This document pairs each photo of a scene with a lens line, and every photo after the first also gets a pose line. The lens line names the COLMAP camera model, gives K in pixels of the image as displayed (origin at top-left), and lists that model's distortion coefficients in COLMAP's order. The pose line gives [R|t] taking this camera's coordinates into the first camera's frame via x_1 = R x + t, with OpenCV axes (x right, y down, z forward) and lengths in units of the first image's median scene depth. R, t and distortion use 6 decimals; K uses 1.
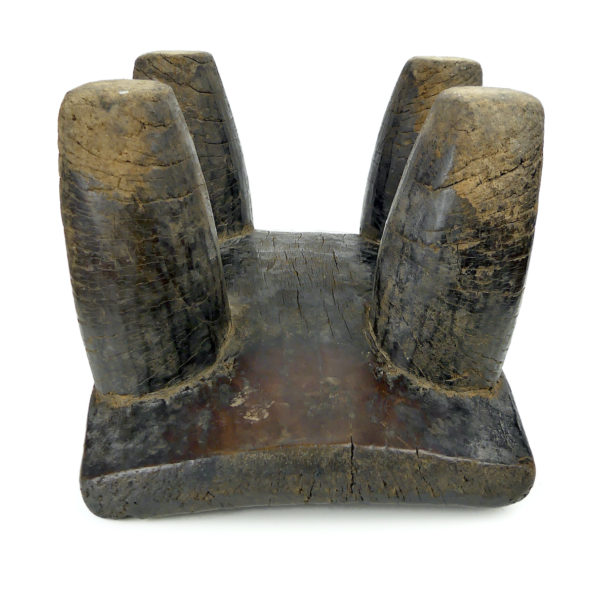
lens RADIAL K [[716.5, 0, 298.2], [0, 716.5, 349.9], [0, 0, 1]] dist [0.006013, -0.041917]
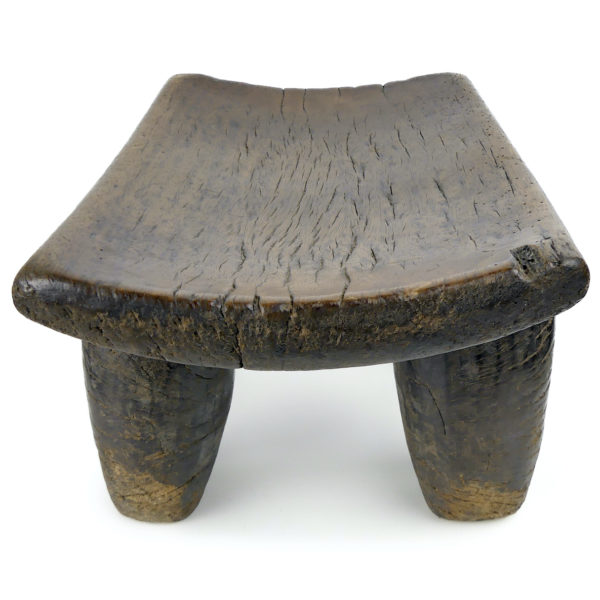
lens RADIAL K [[769.2, 0, 299.5], [0, 769.2, 291.8], [0, 0, 1]] dist [0.005006, 0.004026]
pose [[-0.998422, 0.009782, 0.055298, -0.042228], [-0.050023, -0.602410, -0.796618, 0.868204], [0.025520, -0.798127, 0.601948, 0.495827]]
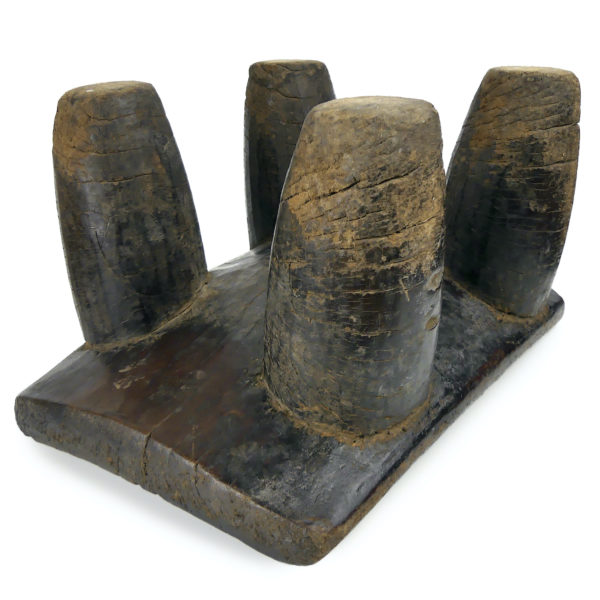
lens RADIAL K [[653.1, 0, 300.0], [0, 653.1, 300.0], [0, 0, 1]] dist [-0.007700, -0.012505]
pose [[0.808745, 0.205379, -0.551137, 0.683596], [-0.233191, 0.972223, 0.020108, -0.117269], [0.539958, 0.112257, 0.834173, 0.305242]]
